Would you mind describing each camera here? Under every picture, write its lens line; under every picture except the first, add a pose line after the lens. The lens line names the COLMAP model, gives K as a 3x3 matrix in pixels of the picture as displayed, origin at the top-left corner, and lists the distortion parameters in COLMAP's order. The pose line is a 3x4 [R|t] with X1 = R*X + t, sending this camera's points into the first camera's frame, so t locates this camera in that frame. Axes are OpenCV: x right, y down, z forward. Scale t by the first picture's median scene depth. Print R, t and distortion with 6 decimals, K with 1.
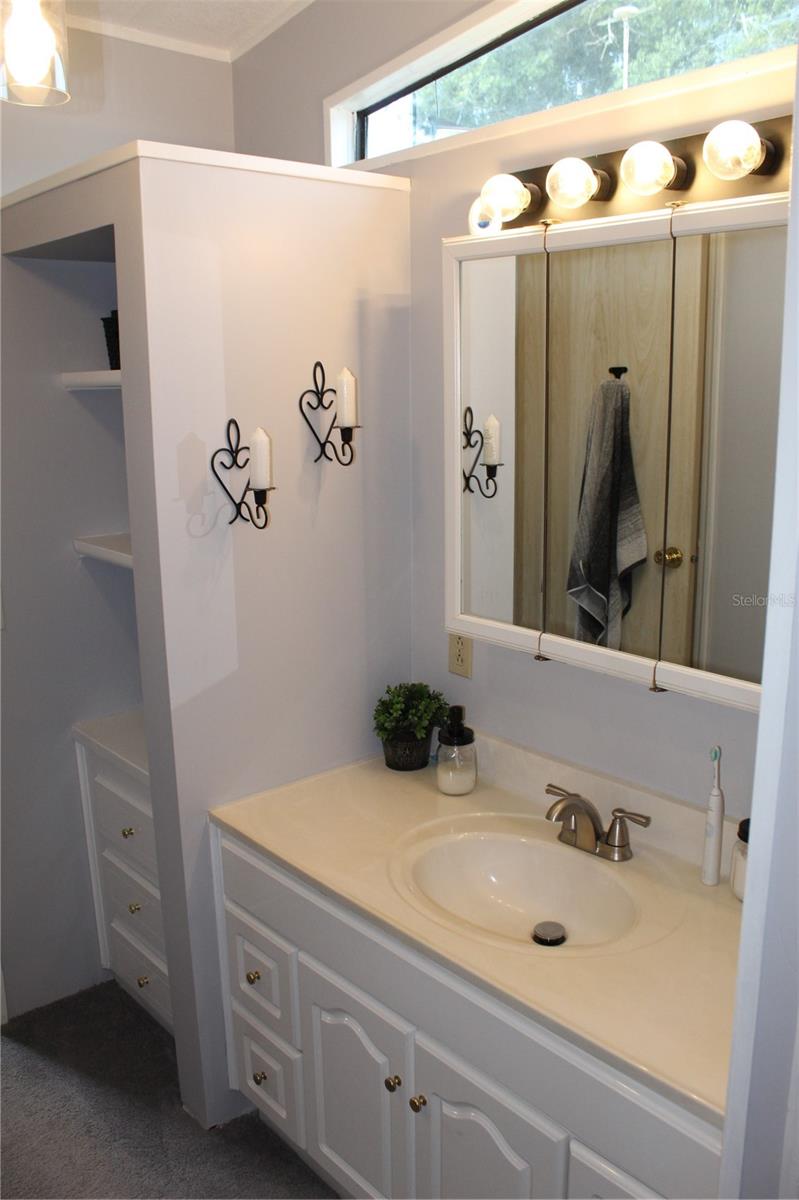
lens RADIAL K [[1013.4, 0, 399.5], [0, 1013.4, 600.0], [0, 0, 1]] dist [-0.171965, 0.160863]
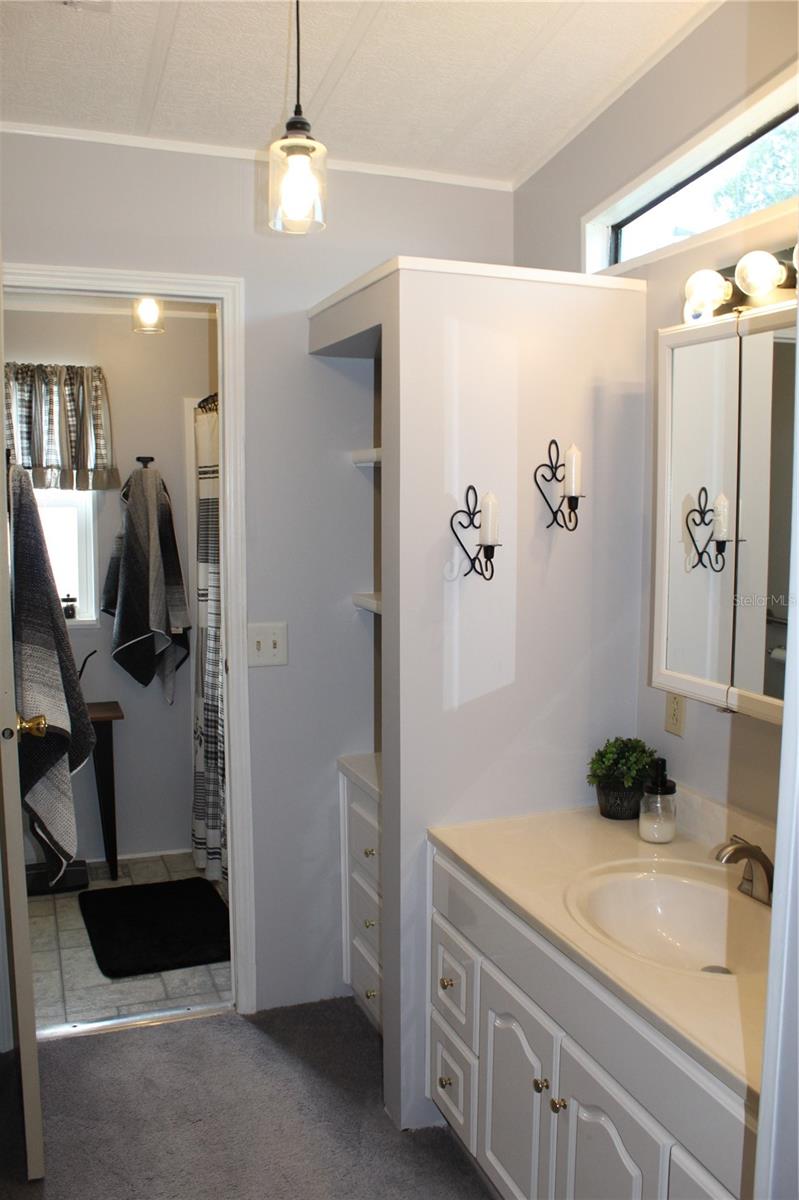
lens RADIAL K [[1037.6, 0, 399.5], [0, 1037.6, 600.0], [0, 0, 1]] dist [-0.181409, 0.174723]
pose [[0.934785, 0.048202, -0.351927, 0.170526], [-0.090670, 0.990309, -0.105199, 0.078558], [0.343446, 0.130248, 0.930097, -0.117163]]
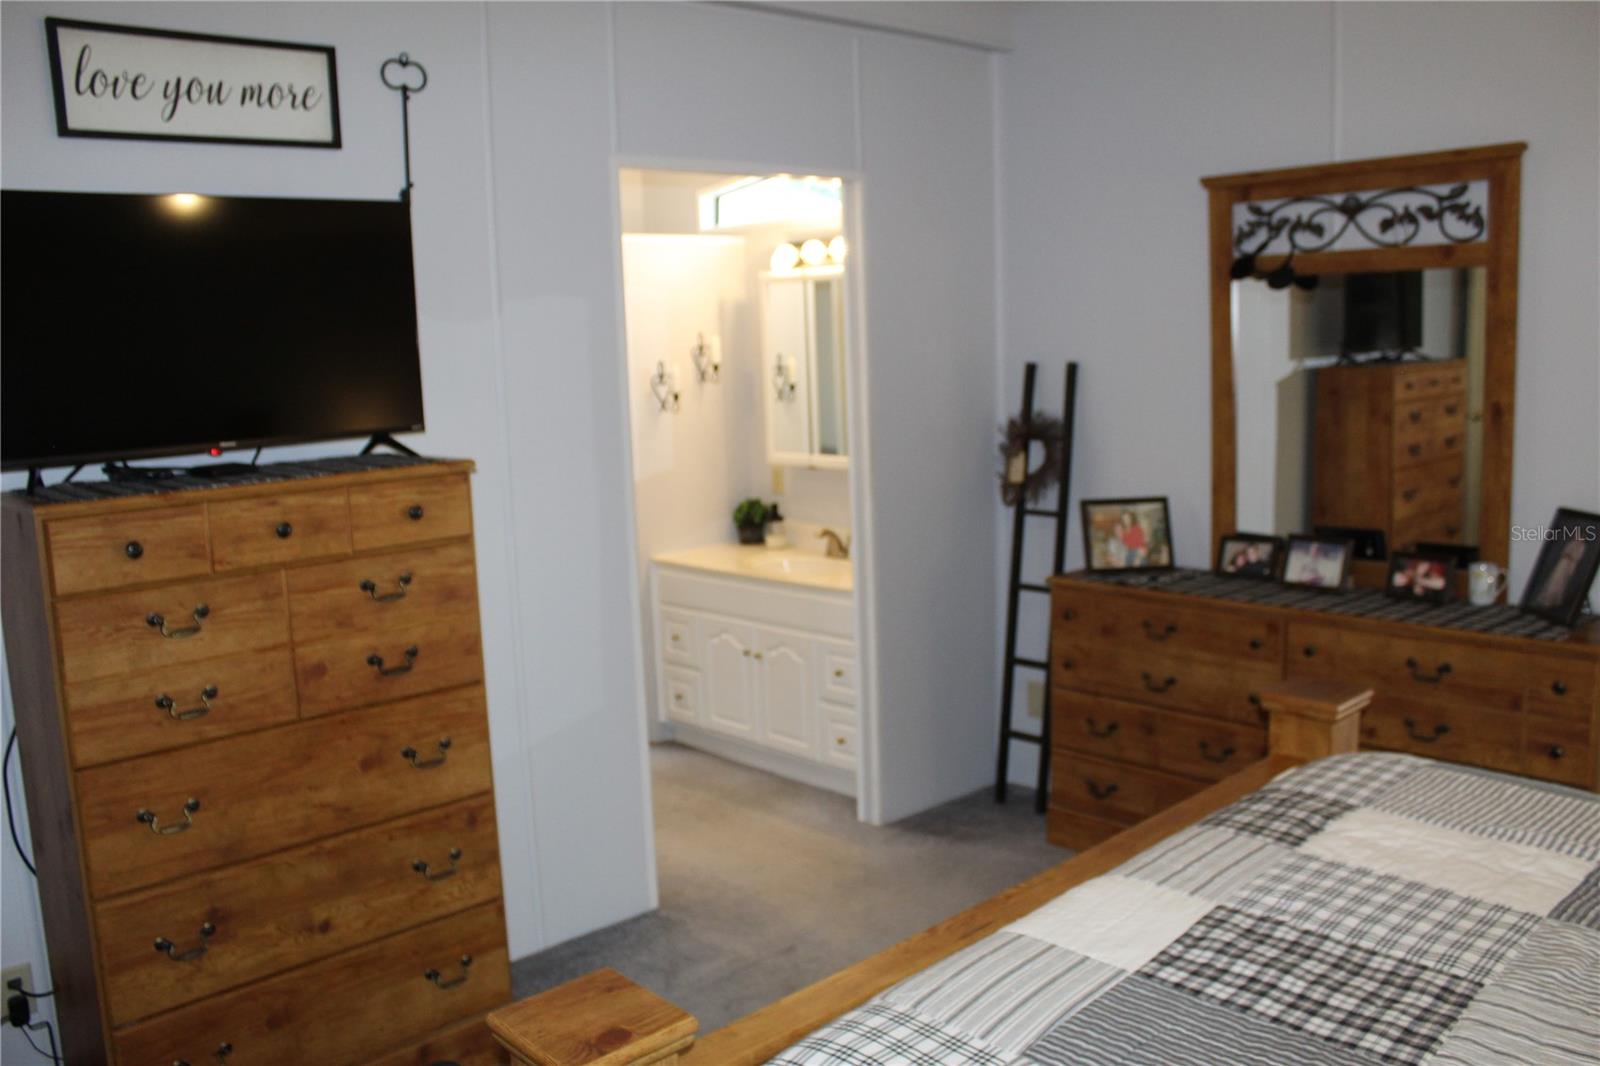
lens RADIAL K [[1351.2, 0, 800.0], [0, 1351.2, 533.0], [0, 0, 1]] dist [-0.171965, 0.160863]
pose [[0.999029, -0.033866, 0.028178, 0.029092], [0.036105, 0.995884, -0.083139, 0.387957], [-0.025247, 0.084076, 0.996139, -1.631338]]
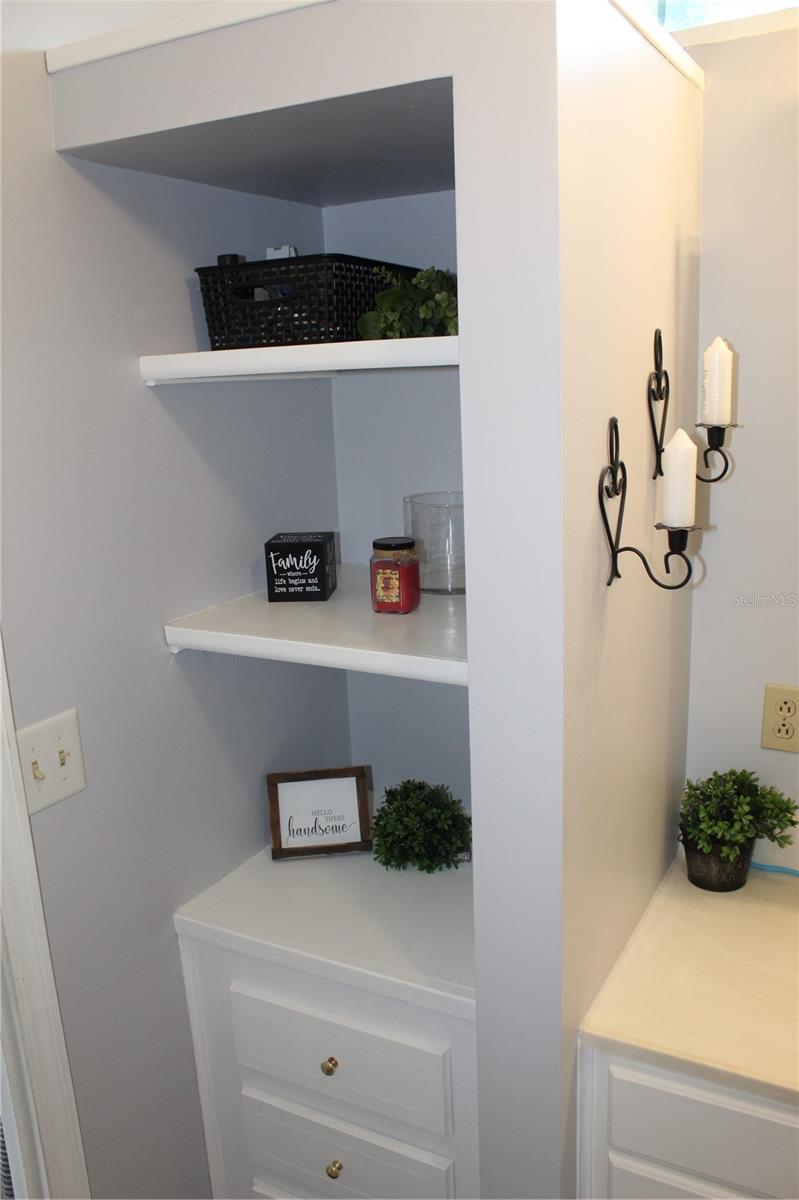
lens RADIAL K [[1013.4, 0, 399.5], [0, 1013.4, 600.0], [0, 0, 1]] dist [-0.171965, 0.160863]
pose [[0.944132, -0.099120, 0.314308, -0.449105], [0.099702, 0.994915, 0.014268, -0.082843], [-0.314124, 0.017866, 0.949214, 0.418413]]
